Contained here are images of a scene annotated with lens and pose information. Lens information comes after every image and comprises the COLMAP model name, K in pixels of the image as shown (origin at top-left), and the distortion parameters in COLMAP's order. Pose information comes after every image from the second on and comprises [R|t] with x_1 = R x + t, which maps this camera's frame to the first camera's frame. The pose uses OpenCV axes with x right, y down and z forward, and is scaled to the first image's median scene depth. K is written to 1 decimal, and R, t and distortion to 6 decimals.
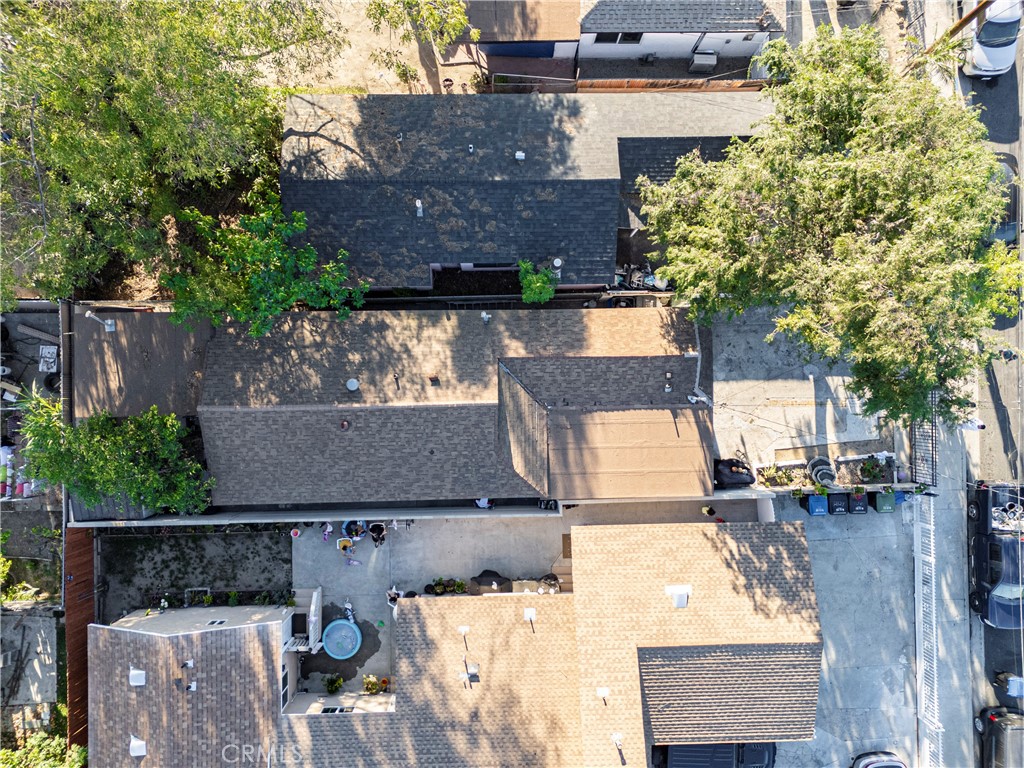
lens RADIAL K [[749.9, 0, 512.0], [0, 749.9, 384.0], [0, 0, 1]] dist [0.074393, -0.070023]
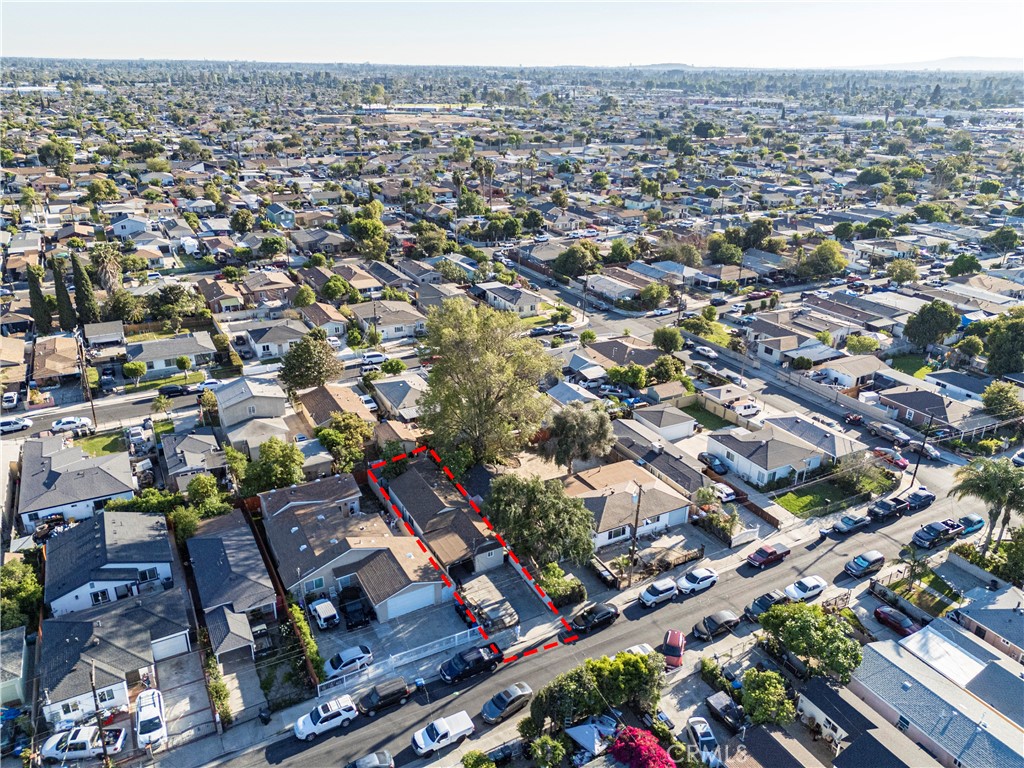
lens RADIAL K [[749.9, 0, 512.0], [0, 749.9, 384.0], [0, 0, 1]] dist [0.074393, -0.070023]
pose [[0.463603, 0.315915, -0.827810, 2.458860], [-0.885937, 0.179752, -0.427557, 0.998791], [0.013729, 0.931604, 0.363214, -0.637871]]
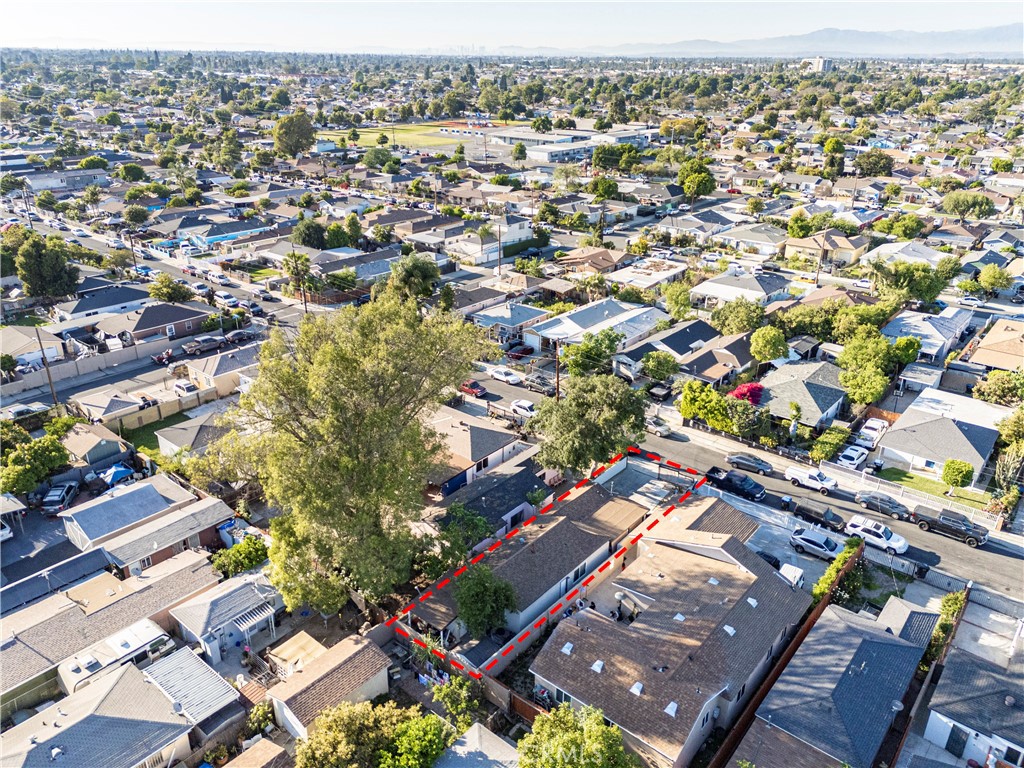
lens RADIAL K [[749.9, 0, 512.0], [0, 749.9, 384.0], [0, 0, 1]] dist [0.074393, -0.070023]
pose [[0.650133, -0.328131, 0.685316, -1.516295], [0.759801, 0.274263, -0.589476, 1.106517], [0.005468, 0.903941, 0.427622, -0.385473]]
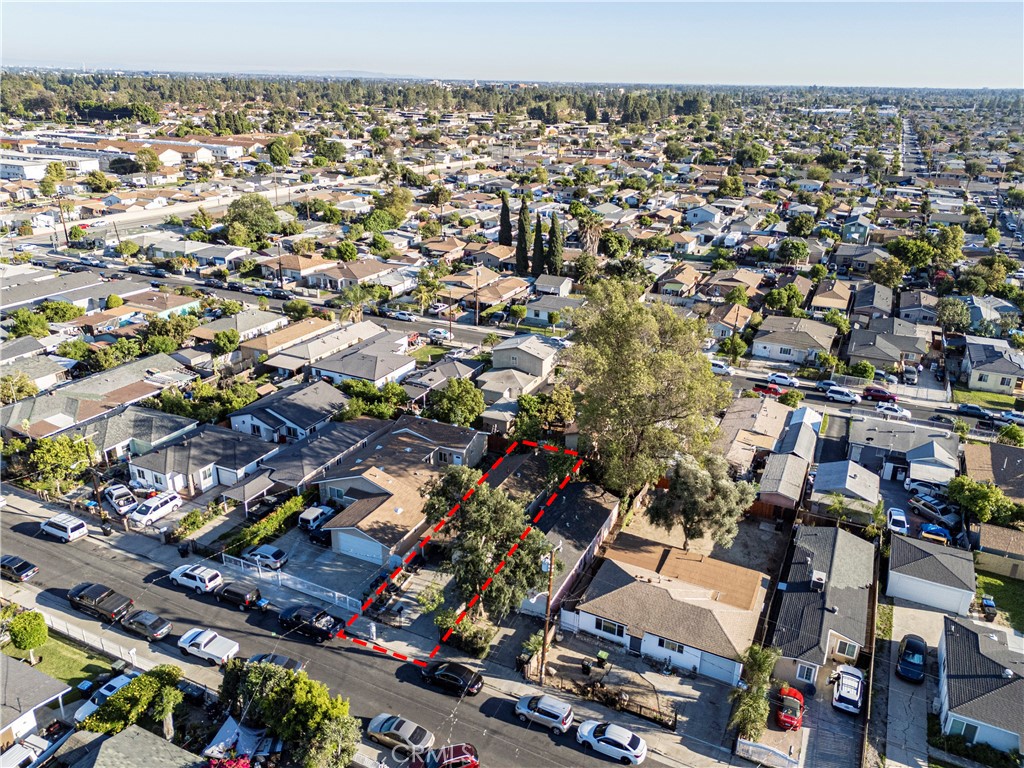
lens RADIAL K [[749.9, 0, 512.0], [0, 749.9, 384.0], [0, 0, 1]] dist [0.074393, -0.070023]
pose [[-0.451977, 0.290852, -0.843281, 2.092170], [-0.891744, -0.171237, 0.418892, -1.100605], [-0.022566, 0.941320, 0.336760, -0.356475]]
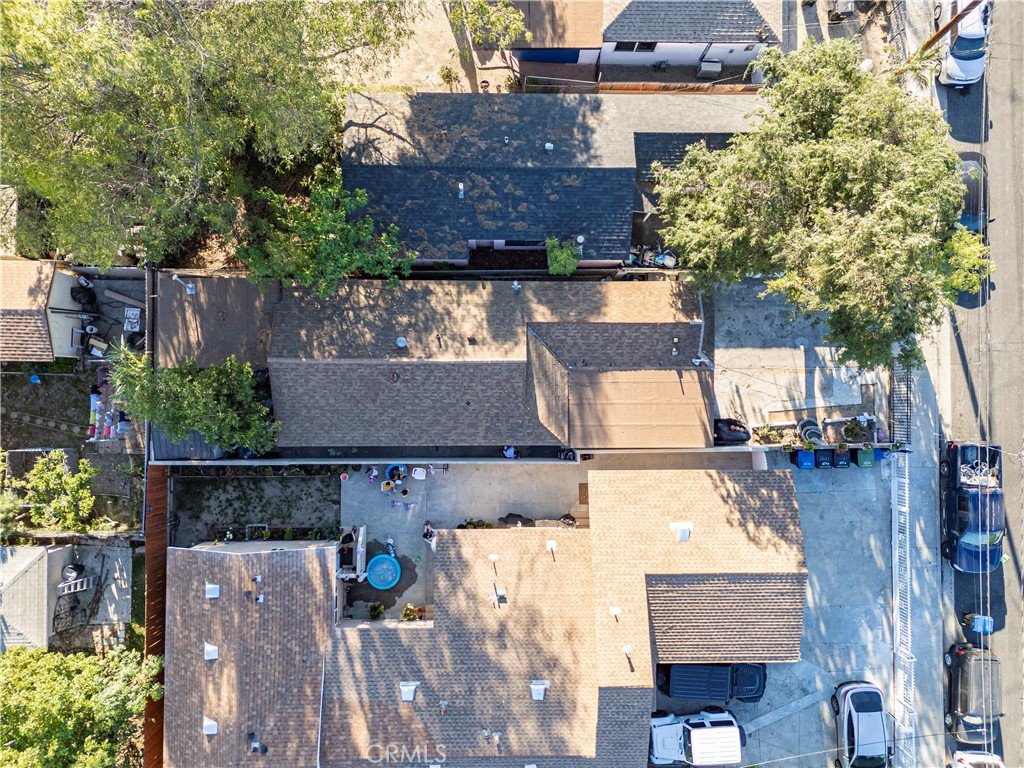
lens RADIAL K [[749.9, 0, 512.0], [0, 749.9, 384.0], [0, 0, 1]] dist [0.074393, -0.070023]
pose [[0.999869, 0.015662, -0.004082, -0.033856], [-0.015723, 0.999758, -0.015365, 0.074817], [0.003840, 0.015427, 0.999874, -0.139914]]
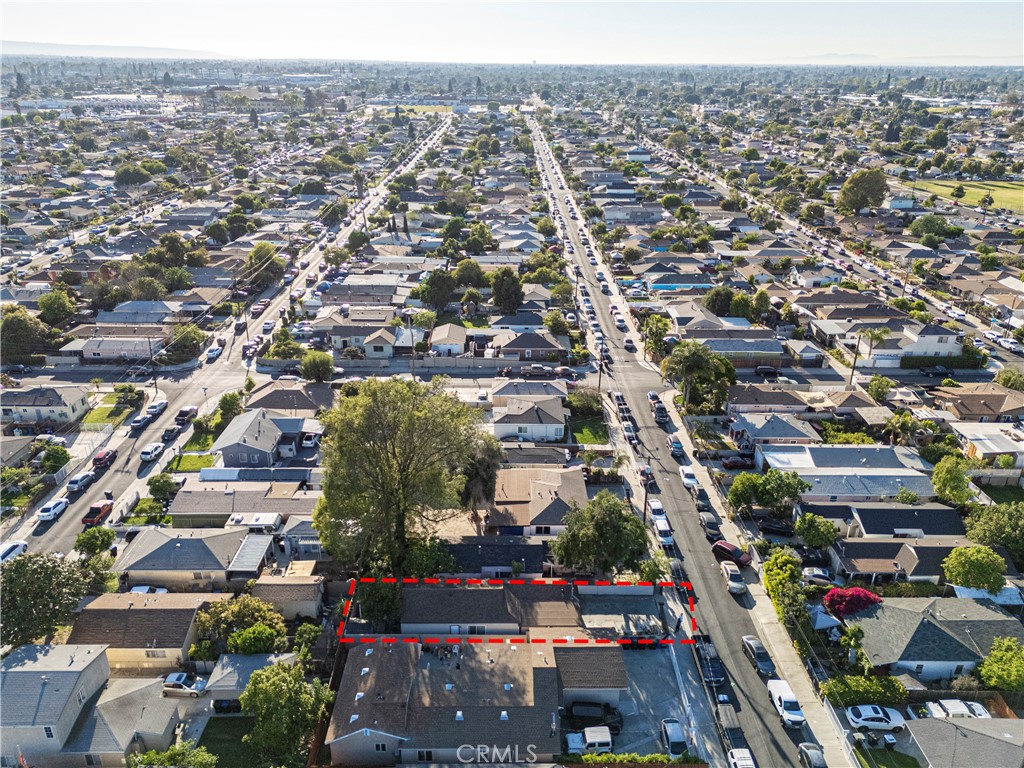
lens RADIAL K [[749.9, 0, 512.0], [0, 749.9, 384.0], [0, 0, 1]] dist [0.074393, -0.070023]
pose [[0.999647, -0.022102, -0.014772, 0.073375], [-0.004702, 0.399910, -0.916543, 2.247081], [0.026165, 0.916288, 0.399664, -0.860785]]
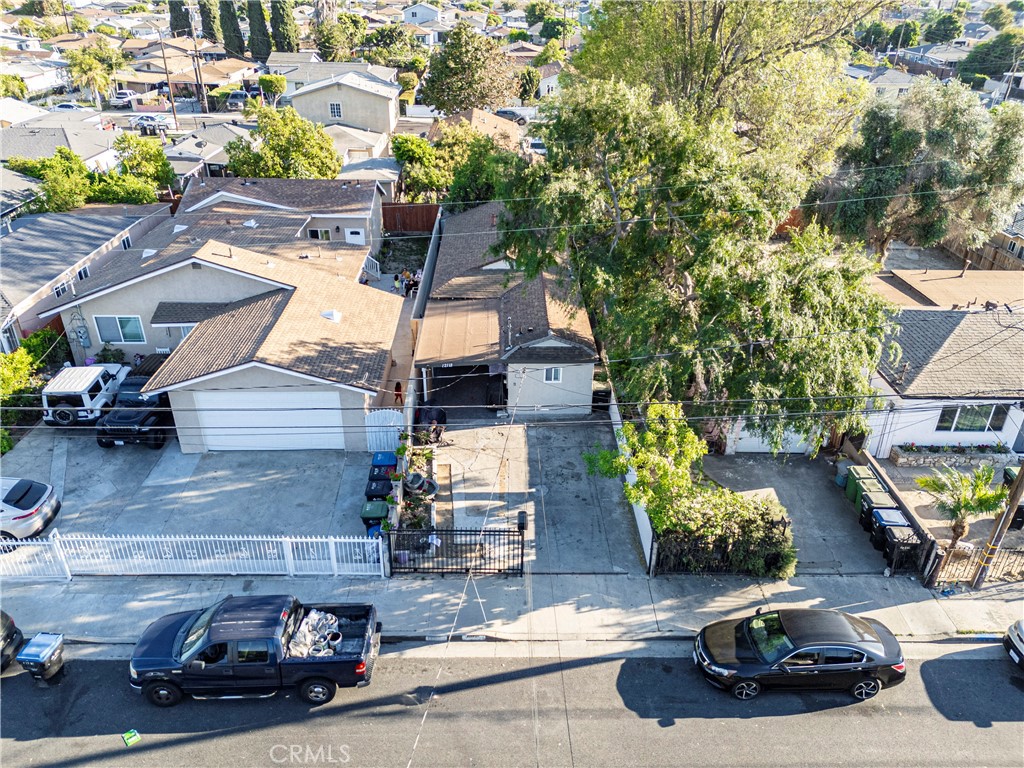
lens RADIAL K [[749.9, 0, 512.0], [0, 749.9, 384.0], [0, 0, 1]] dist [0.074393, -0.070023]
pose [[0.000039, 0.446759, -0.894654, 1.175150], [-1.000000, -0.000663, -0.000375, 0.016382], [-0.000761, 0.894654, 0.446759, 0.561198]]
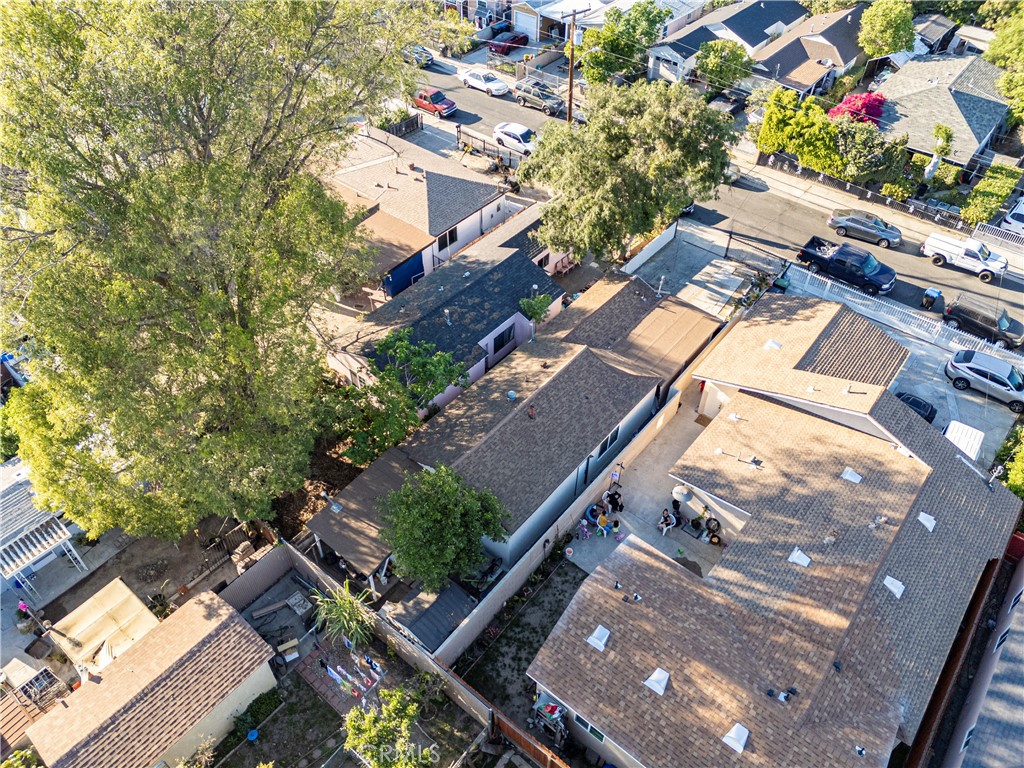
lens RADIAL K [[749.9, 0, 512.0], [0, 749.9, 384.0], [0, 0, 1]] dist [0.074393, -0.070023]
pose [[0.638663, -0.557630, 0.530243, -0.828789], [0.769483, 0.464881, -0.437929, 0.525872], [-0.002298, 0.687702, 0.725989, 0.022740]]
